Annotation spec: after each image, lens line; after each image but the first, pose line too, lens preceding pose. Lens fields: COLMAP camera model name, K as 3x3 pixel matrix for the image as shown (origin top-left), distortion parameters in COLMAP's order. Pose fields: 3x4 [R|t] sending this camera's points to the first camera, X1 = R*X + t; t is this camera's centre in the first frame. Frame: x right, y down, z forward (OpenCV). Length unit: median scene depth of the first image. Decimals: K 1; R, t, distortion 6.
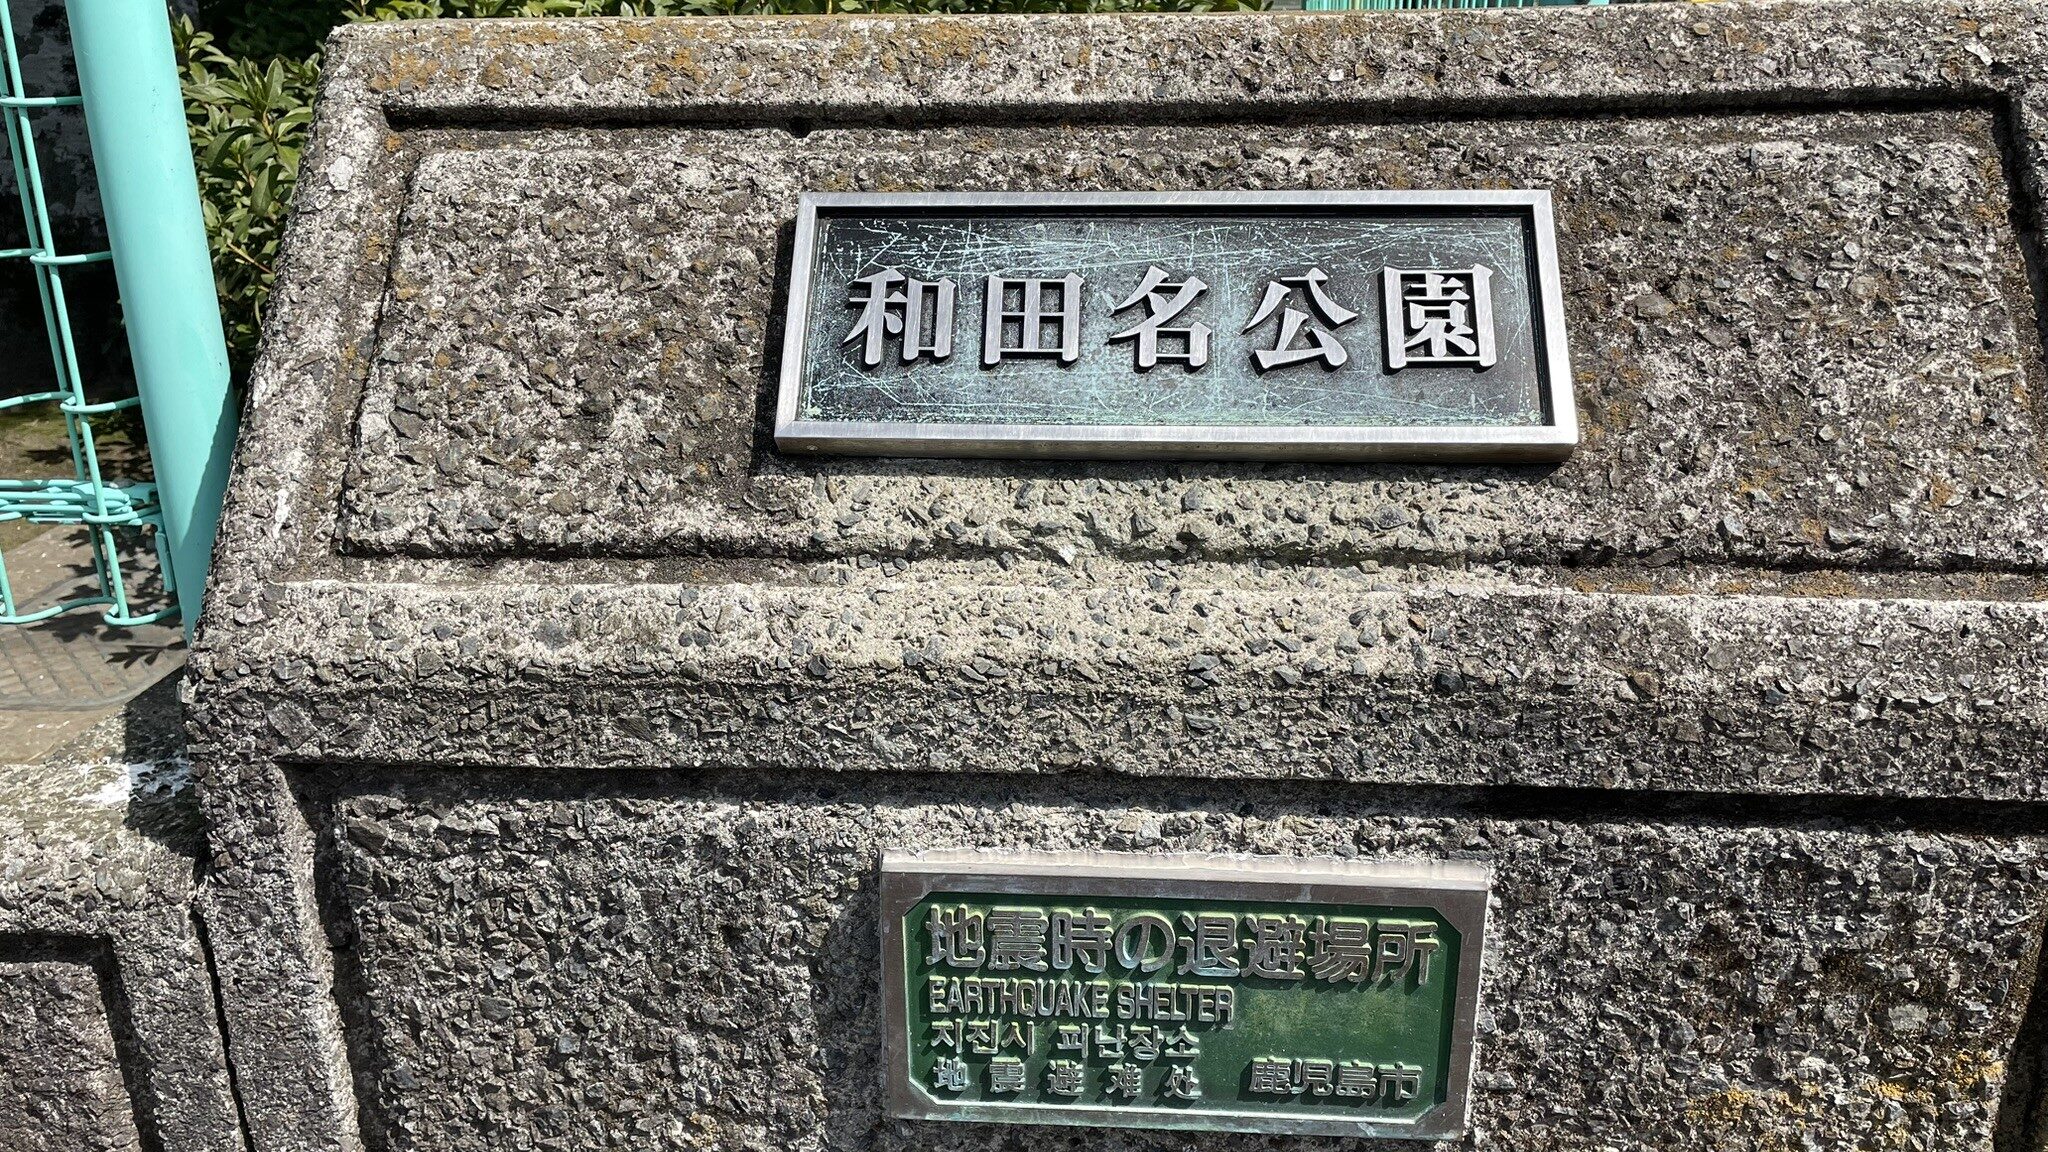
lens RADIAL K [[1610.3, 0, 1025.3], [0, 1610.3, 573.4], [0, 0, 1]] dist [0.014293, -0.006464]
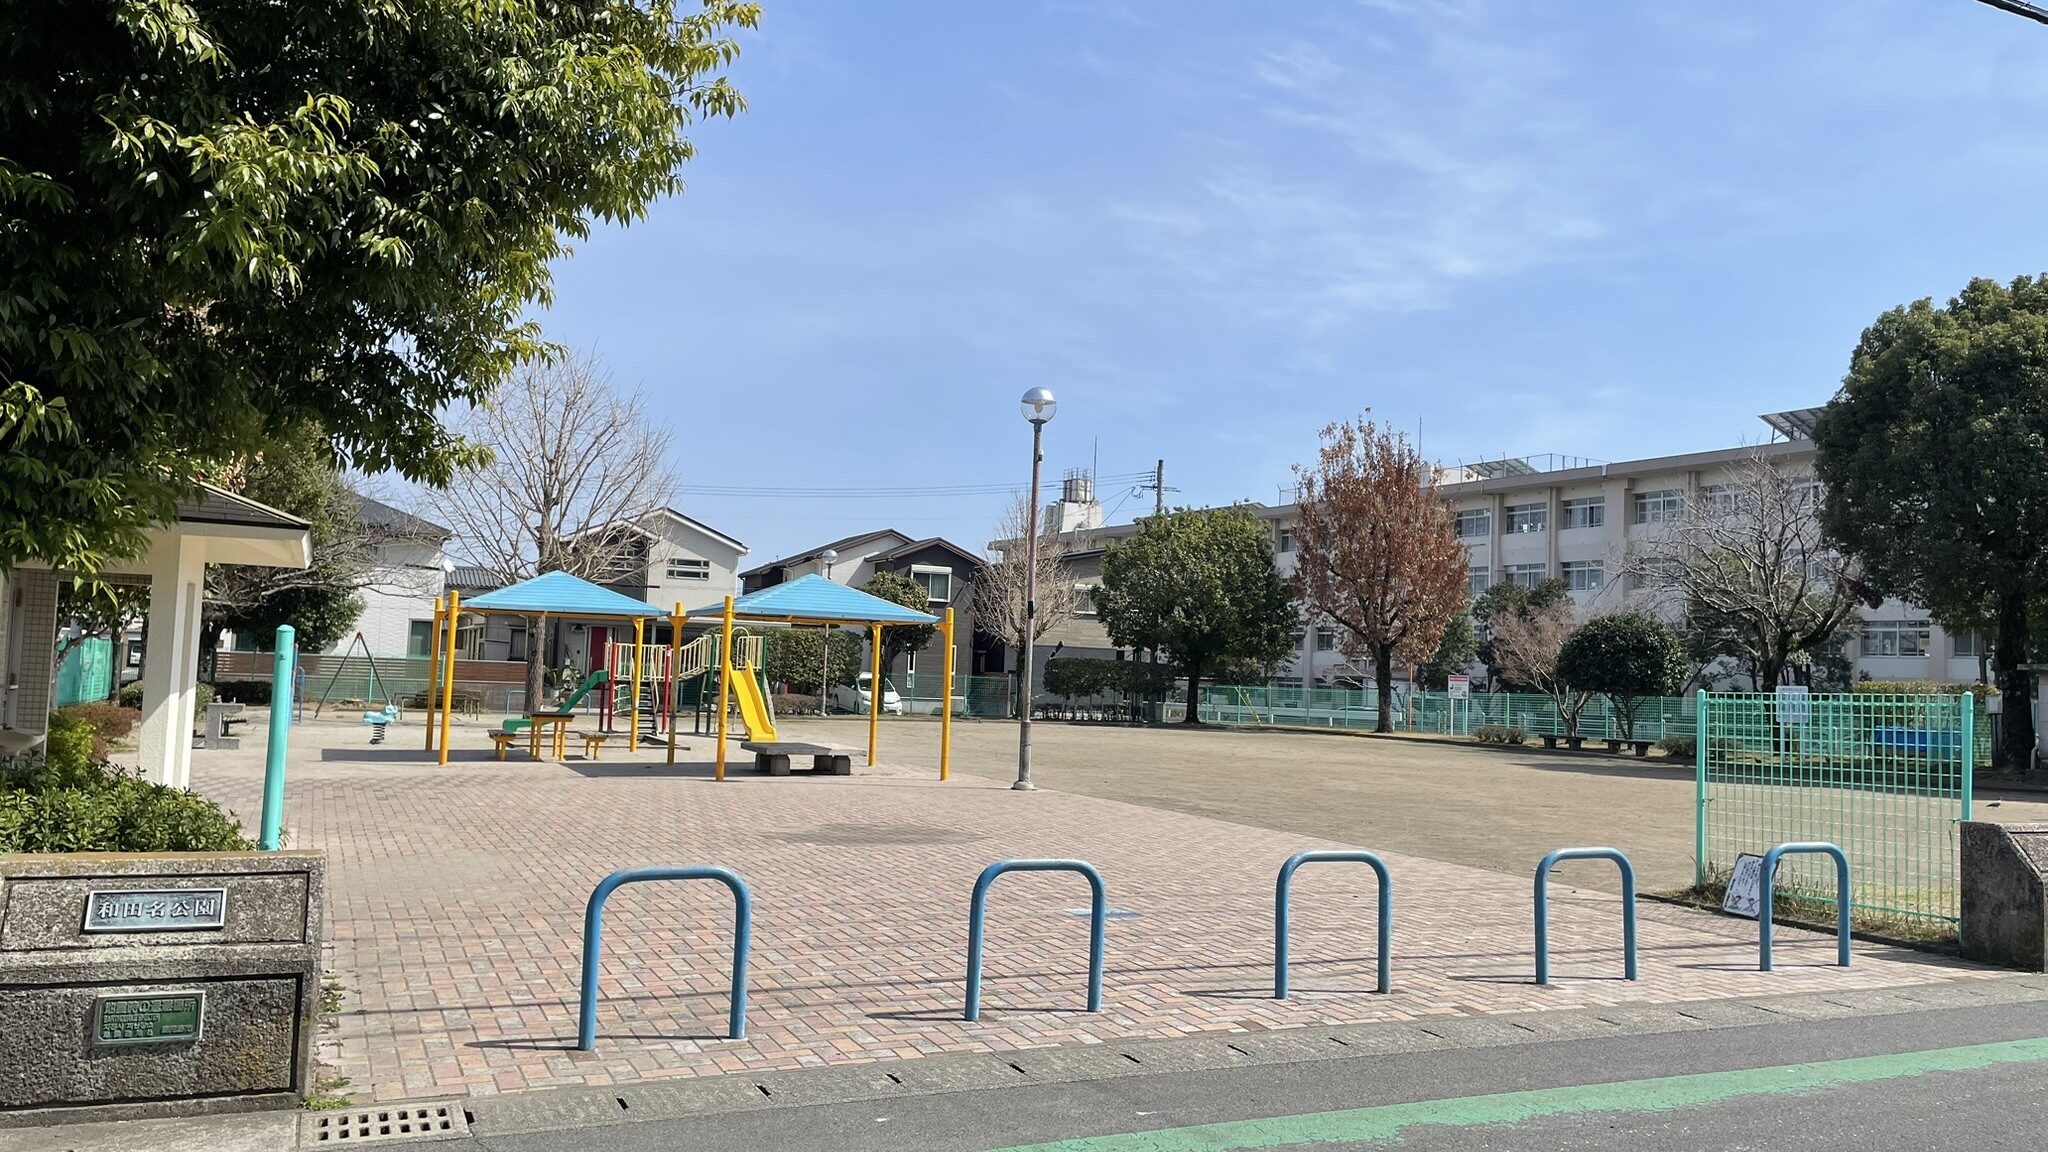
lens RADIAL K [[1610.3, 0, 1021.3], [0, 1610.3, 566.7], [0, 0, 1]] dist [0.014293, -0.006464]
pose [[0.881610, 0.073555, 0.466212, 0.021423], [0.116491, 0.923312, -0.365958, 1.368254], [-0.457377, 0.376942, 0.805432, -6.404191]]
